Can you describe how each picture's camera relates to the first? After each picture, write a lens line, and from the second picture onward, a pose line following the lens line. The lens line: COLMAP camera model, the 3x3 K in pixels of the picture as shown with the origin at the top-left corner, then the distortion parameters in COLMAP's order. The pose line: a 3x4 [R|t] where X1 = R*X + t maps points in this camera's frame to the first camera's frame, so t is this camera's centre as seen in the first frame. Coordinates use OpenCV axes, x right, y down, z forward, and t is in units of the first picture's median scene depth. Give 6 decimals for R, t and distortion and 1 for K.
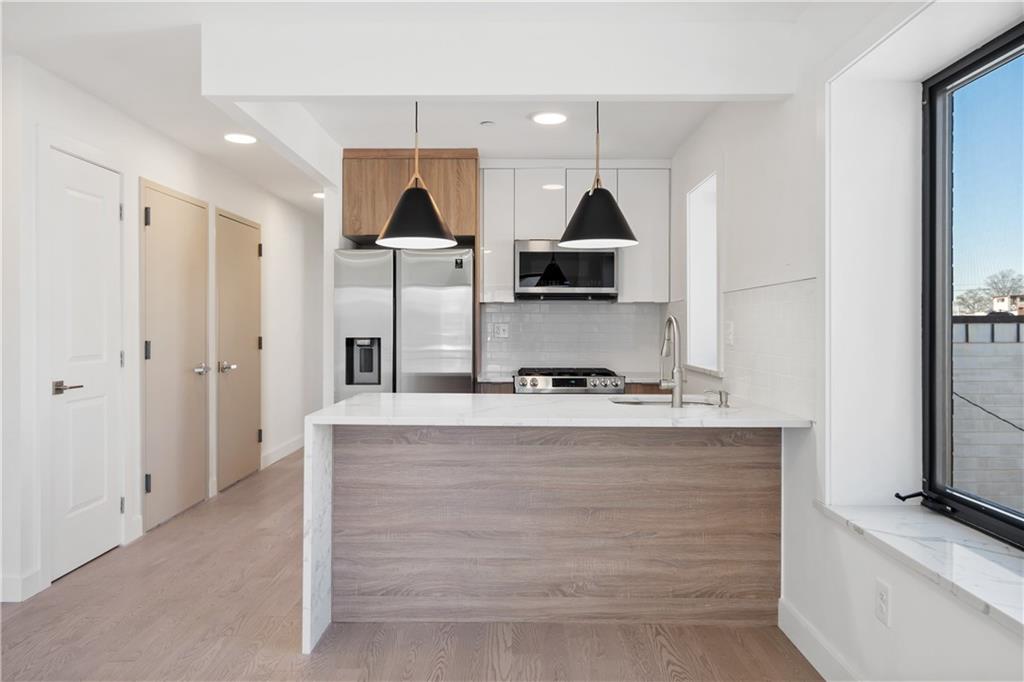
lens RADIAL K [[686.9, 0, 513.3], [0, 686.9, 331.2], [0, 0, 1]] dist [0.001316, -0.000374]
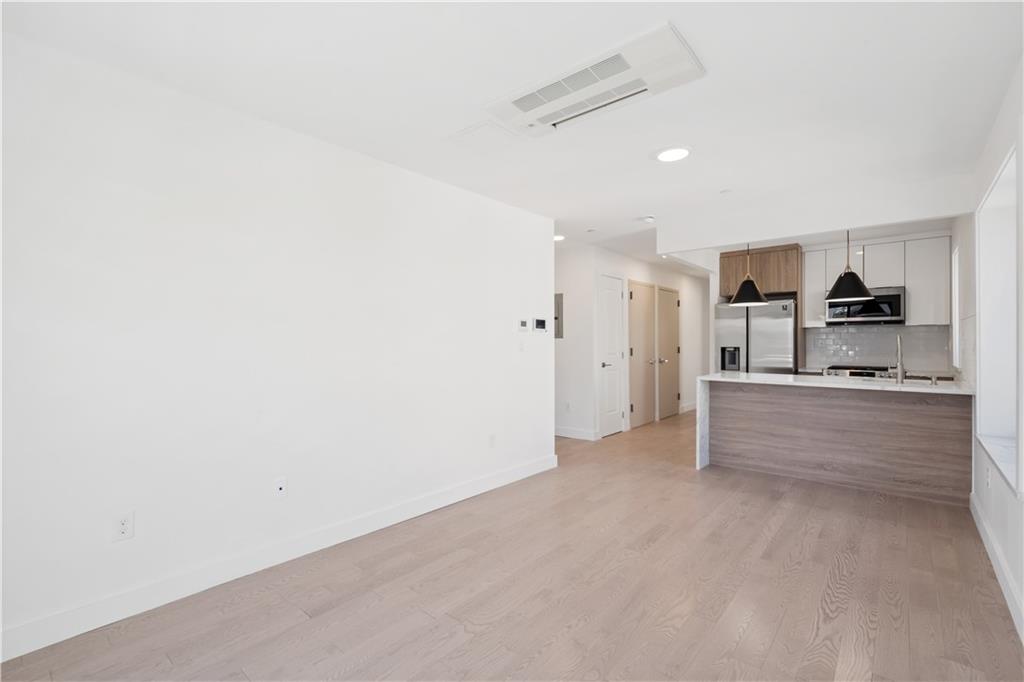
lens RADIAL K [[461.1, 0, 512.0], [0, 461.1, 341.0], [0, 0, 1]] dist [0.002448, 0.000589]
pose [[0.765855, -0.005019, -0.642993, 0.224207], [-0.000212, 0.999968, -0.008059, 0.003822], [0.643013, 0.006309, 0.765829, -0.619889]]
